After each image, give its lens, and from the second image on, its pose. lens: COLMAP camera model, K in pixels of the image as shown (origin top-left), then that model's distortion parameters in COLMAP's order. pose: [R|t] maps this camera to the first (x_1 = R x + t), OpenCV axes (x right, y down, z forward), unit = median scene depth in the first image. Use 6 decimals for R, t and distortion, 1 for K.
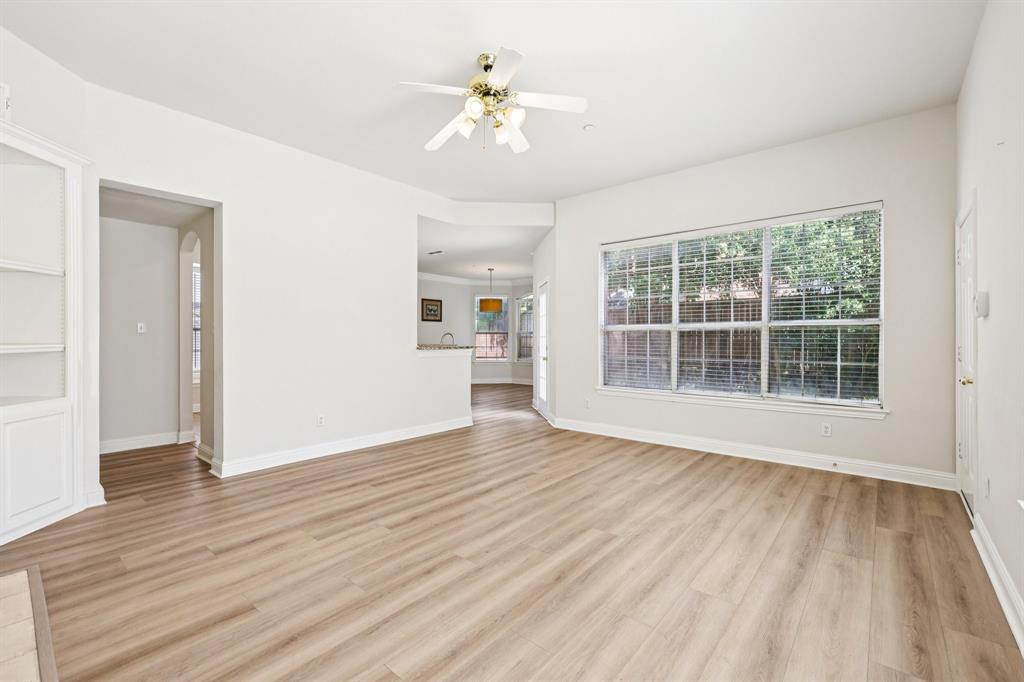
lens RADIAL K [[440.2, 0, 514.8], [0, 440.2, 335.2], [0, 0, 1]] dist [0.002023, 0.000186]
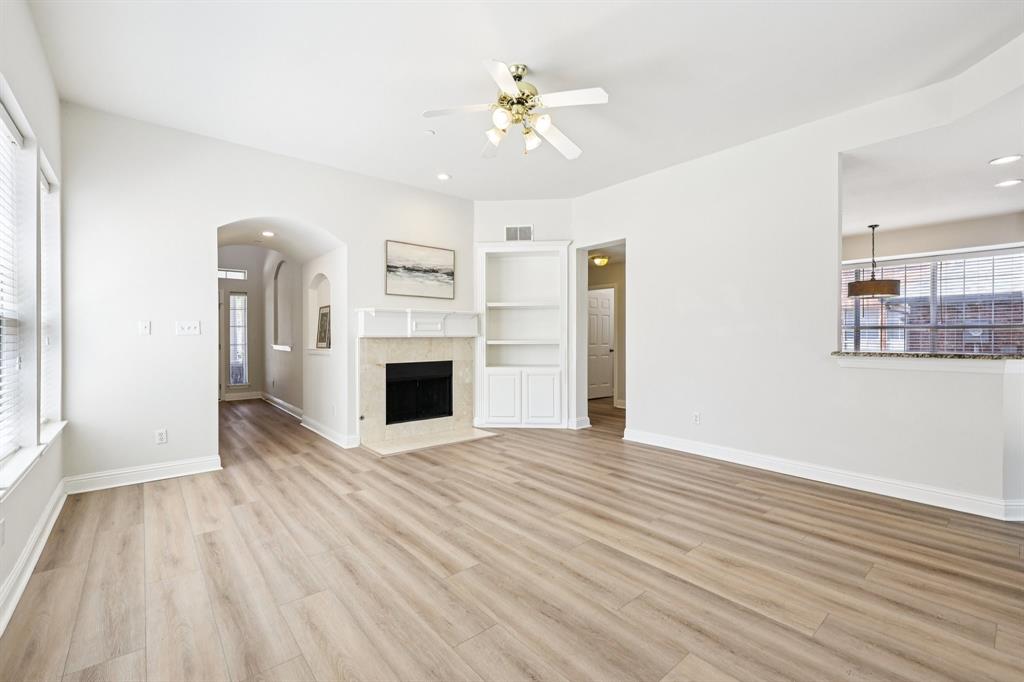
lens RADIAL K [[440.2, 0, 514.8], [0, 440.2, 335.2], [0, 0, 1]] dist [0.002023, 0.000186]
pose [[-0.167914, -0.002158, -0.985799, 0.895243], [0.007547, 0.999965, -0.003474, 0.003629], [0.985773, -0.008023, -0.167892, 1.084410]]
